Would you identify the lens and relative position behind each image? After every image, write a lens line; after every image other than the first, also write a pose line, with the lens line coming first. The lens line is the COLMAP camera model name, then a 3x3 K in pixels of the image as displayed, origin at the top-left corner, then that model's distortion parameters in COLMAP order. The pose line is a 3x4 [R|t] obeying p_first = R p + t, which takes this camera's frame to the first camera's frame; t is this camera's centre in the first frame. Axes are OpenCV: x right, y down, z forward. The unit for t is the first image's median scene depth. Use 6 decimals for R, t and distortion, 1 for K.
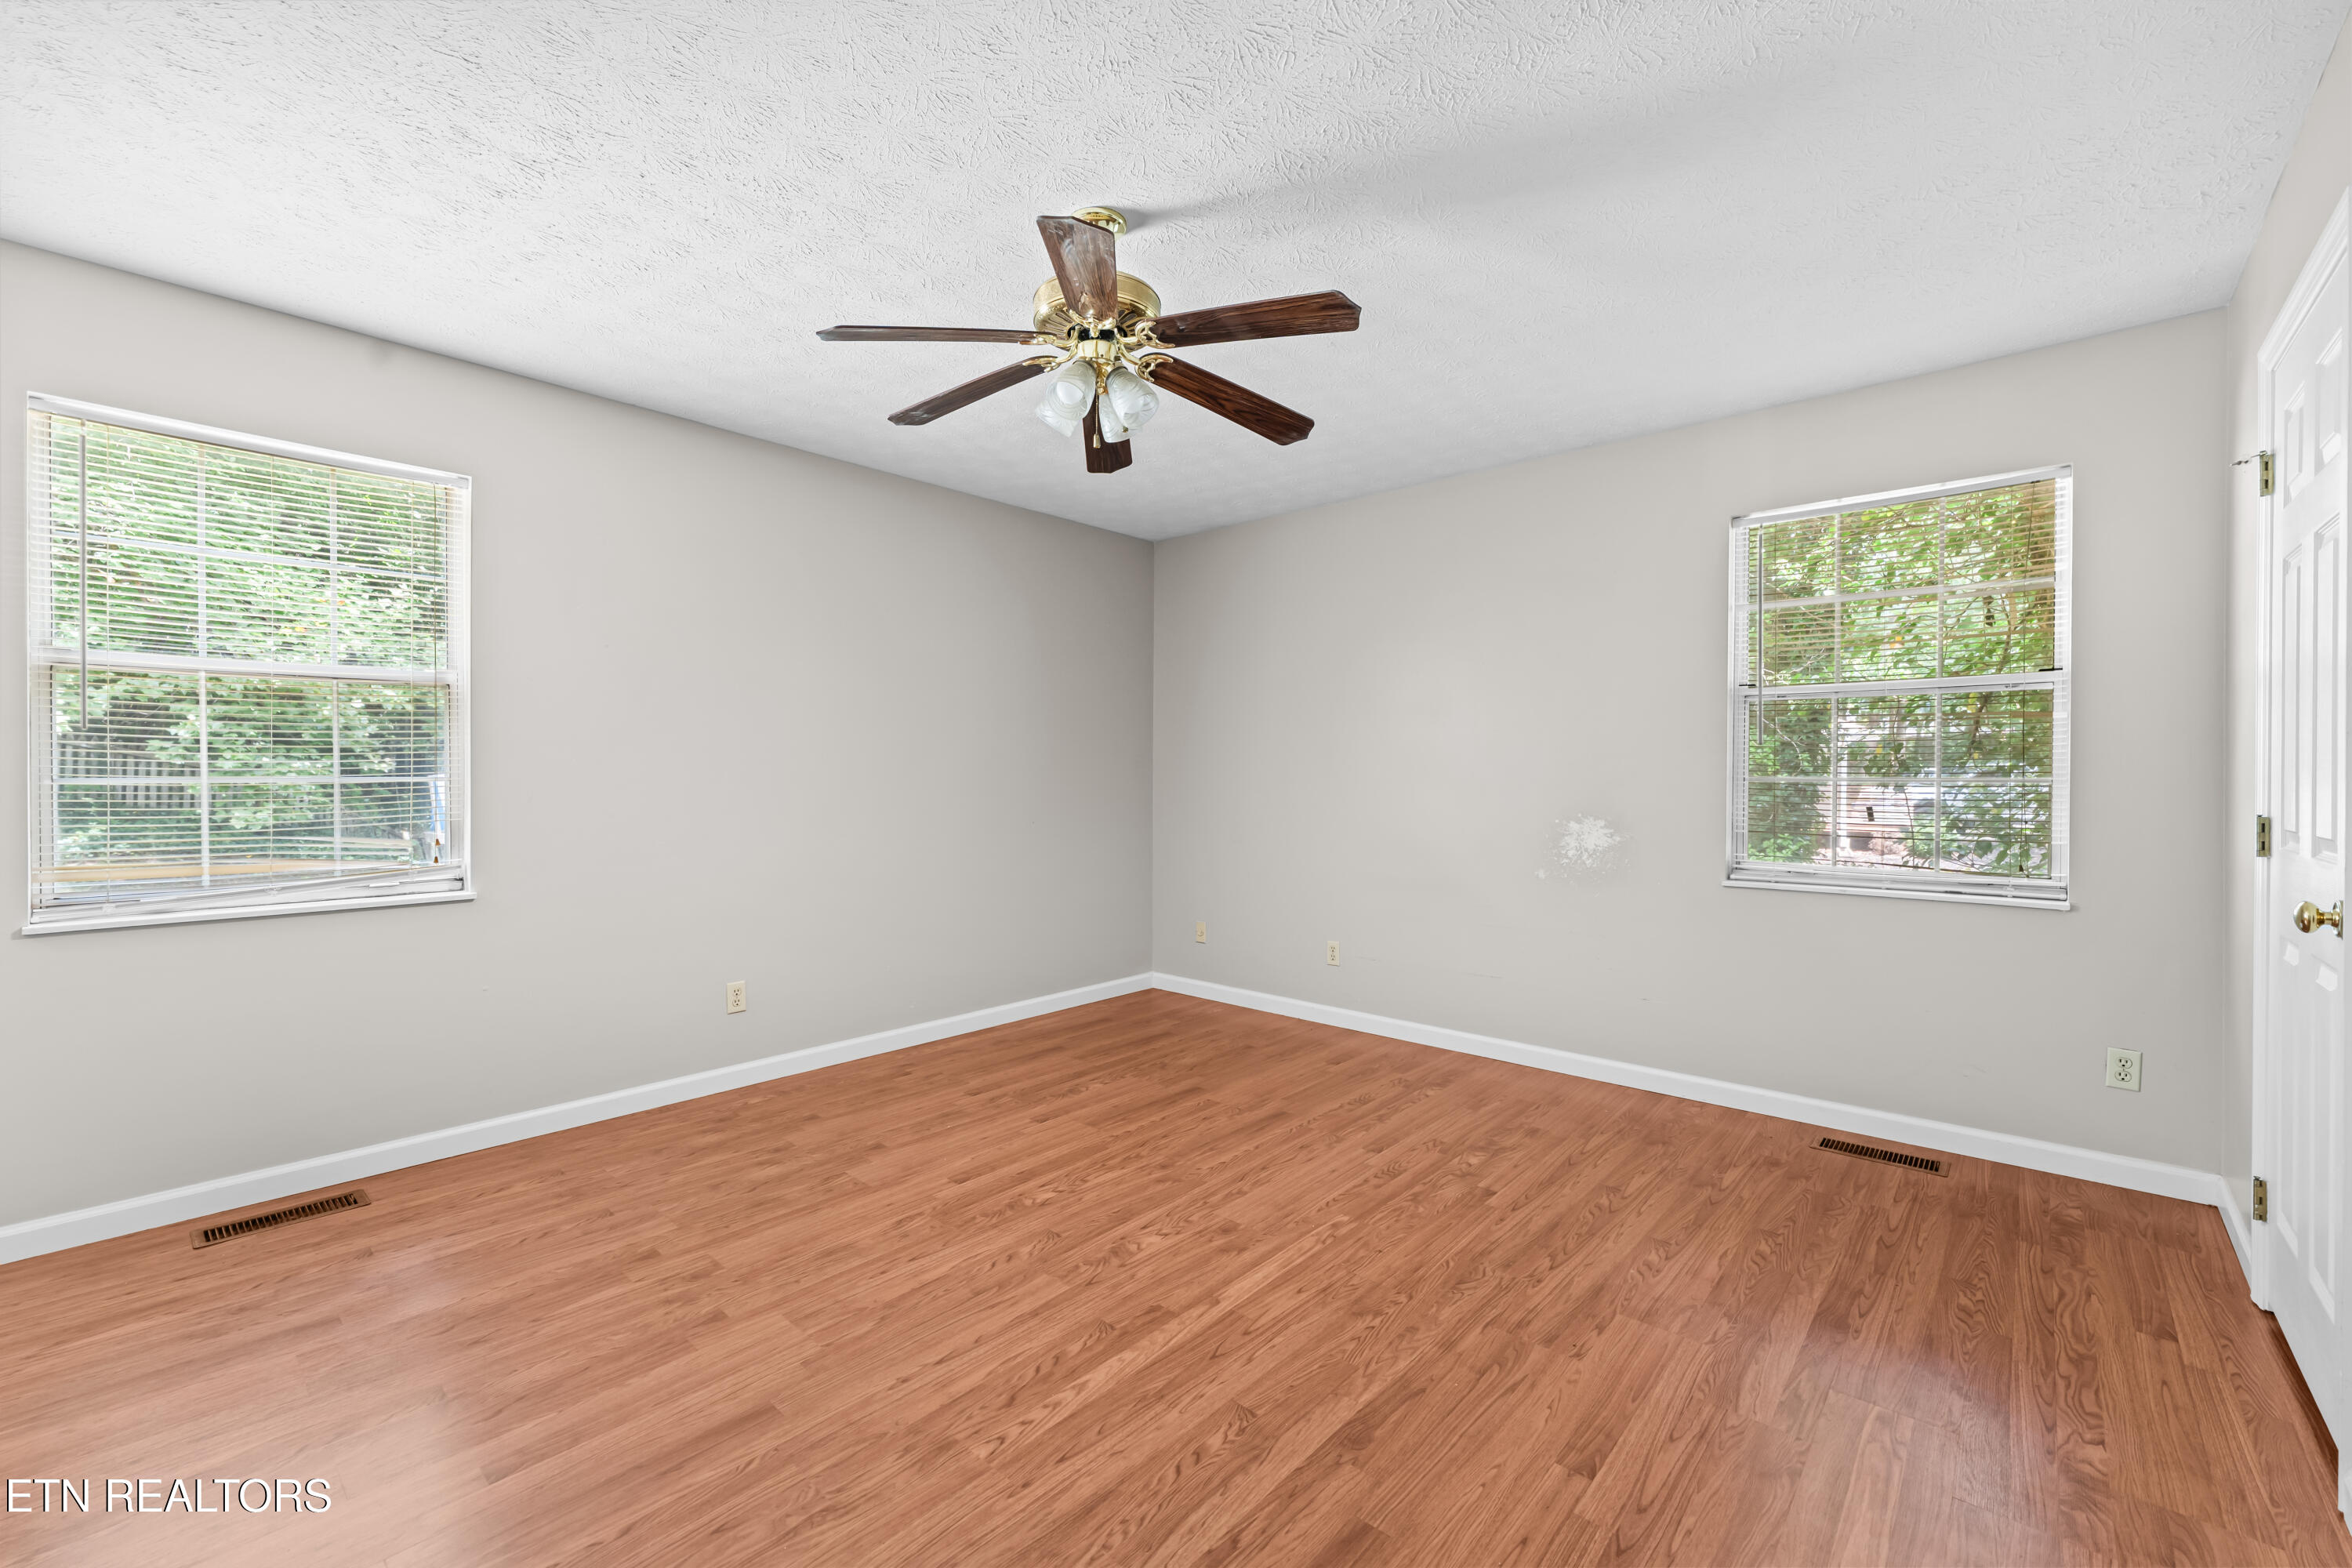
lens RADIAL K [[982.5, 0, 1177.1], [0, 982.5, 785.9], [0, 0, 1]] dist [-0.003715, 0.000245]
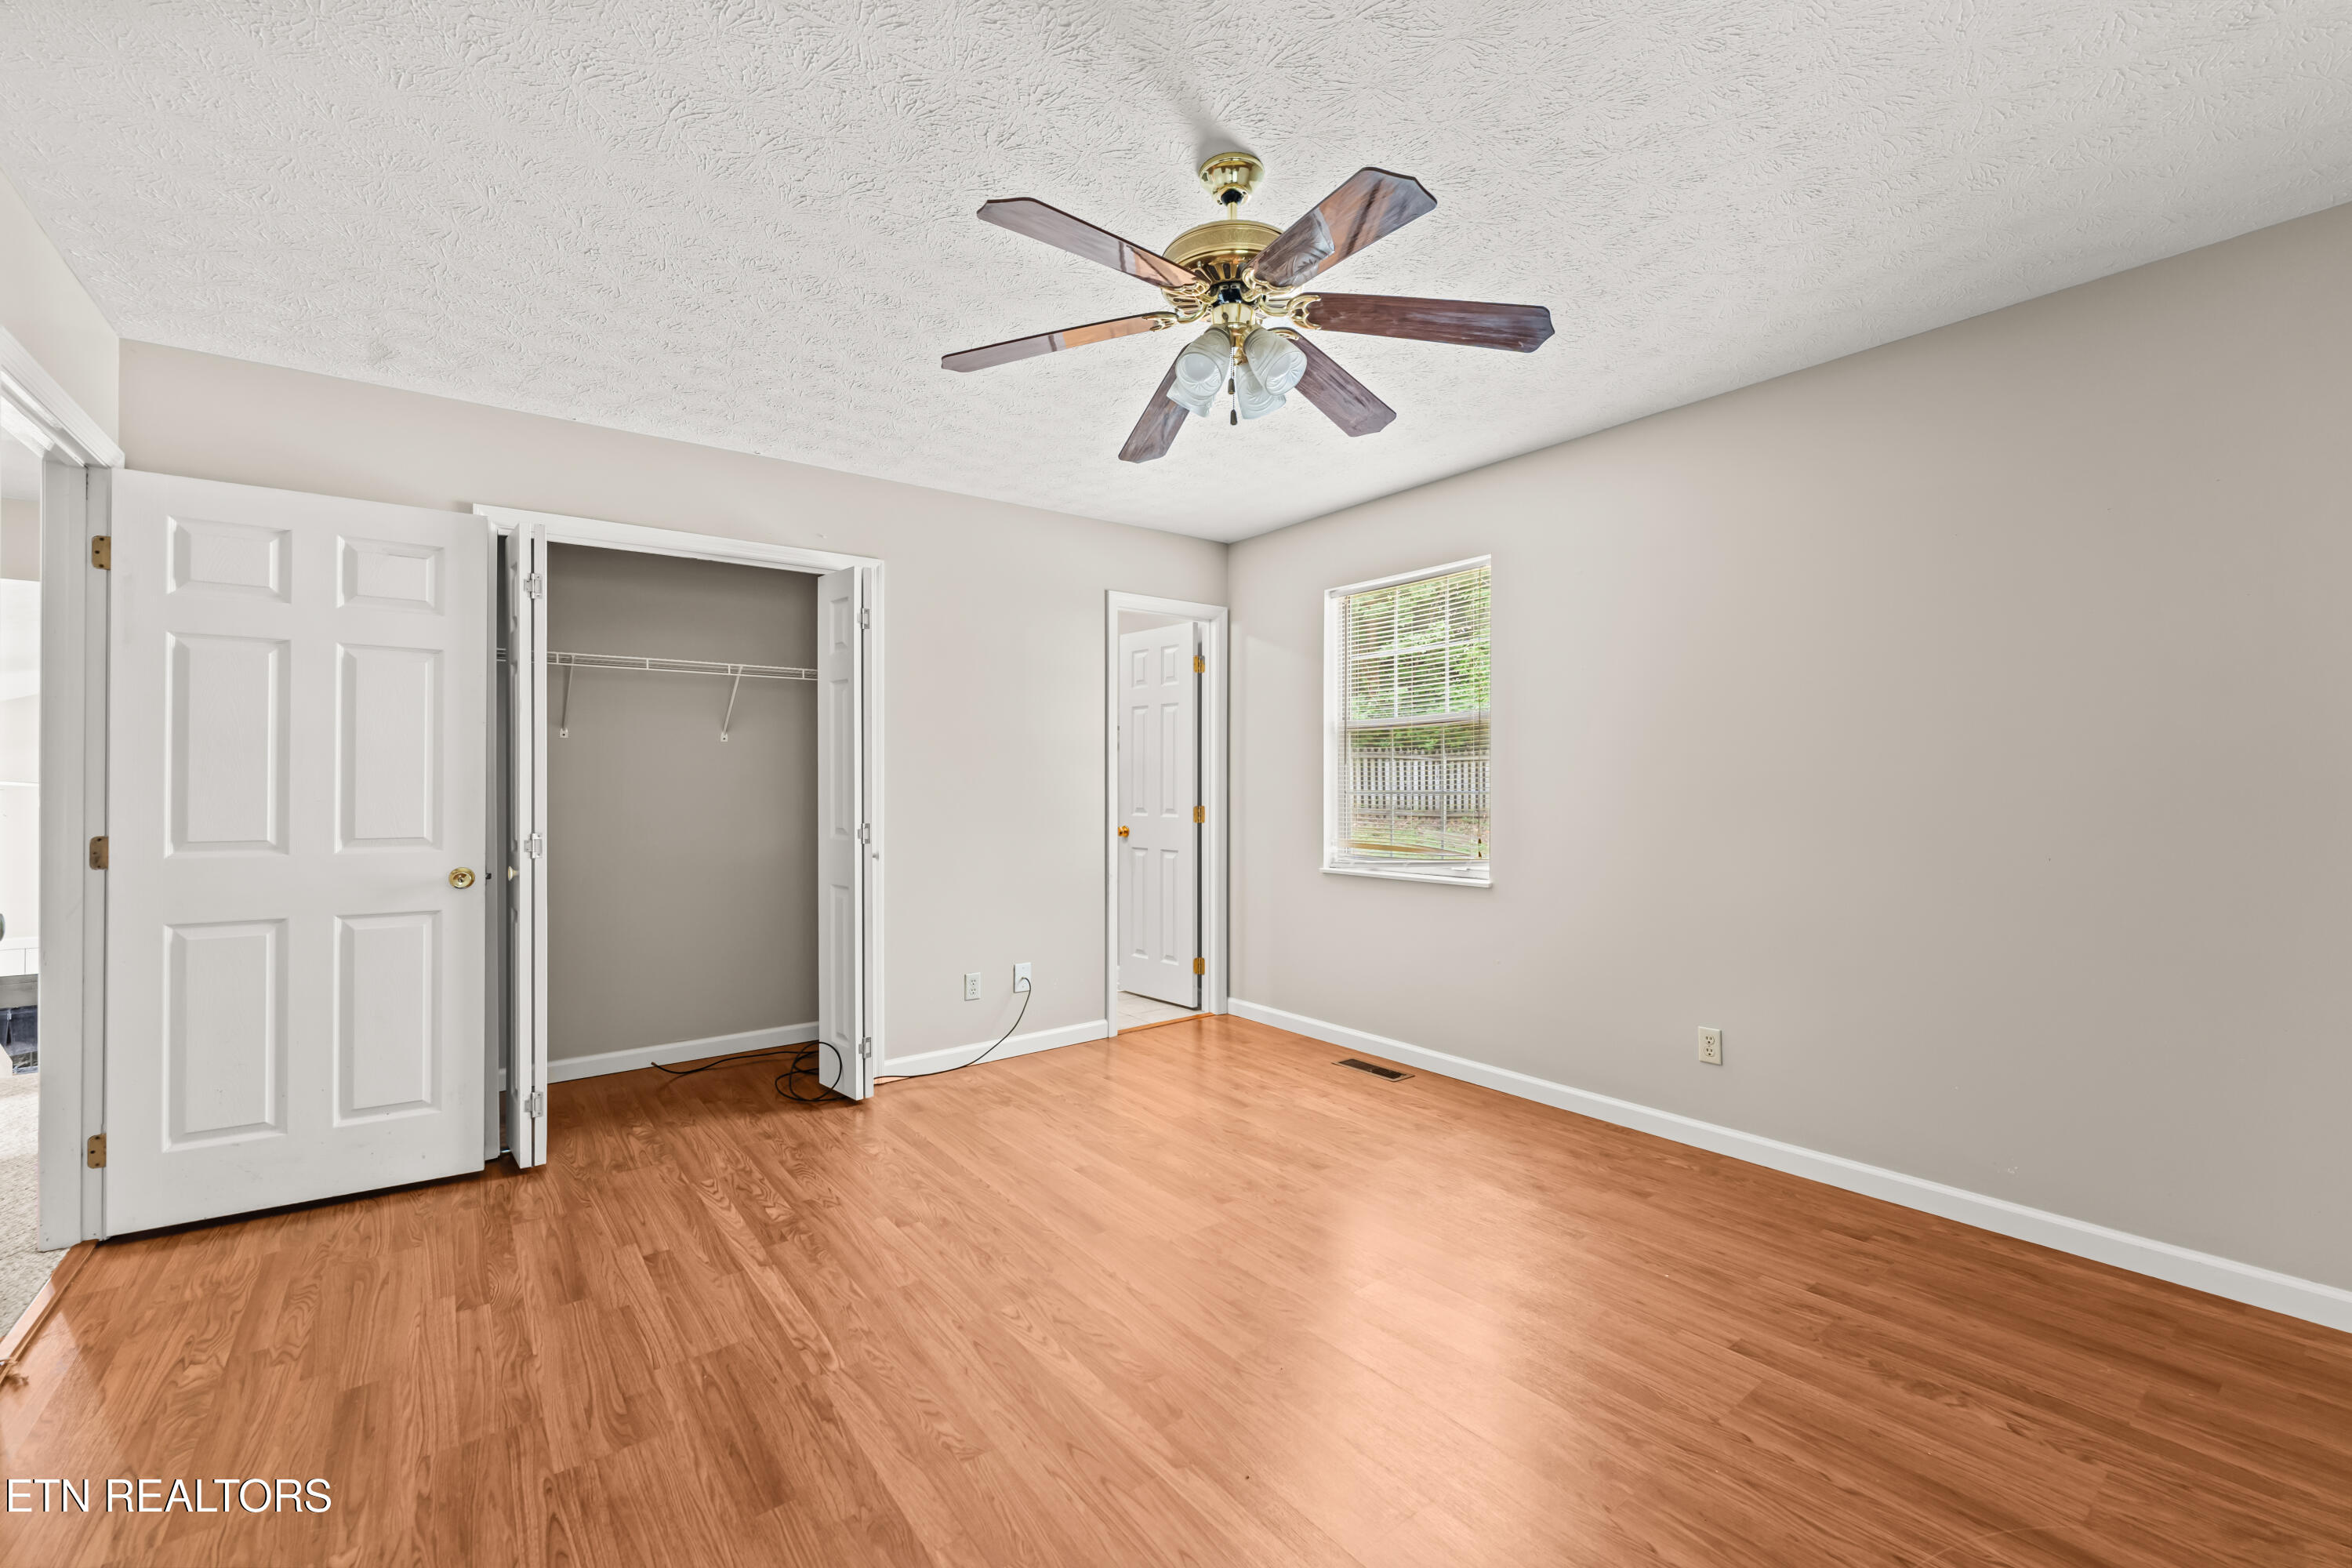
lens RADIAL K [[982.5, 0, 1178.4], [0, 982.5, 777.2], [0, 0, 1]] dist [-0.003715, 0.000245]
pose [[-0.201399, -0.005703, -0.979493, 0.682373], [-0.008647, 0.999954, -0.004044, -0.022178], [0.979471, 0.007655, -0.201439, 0.962978]]
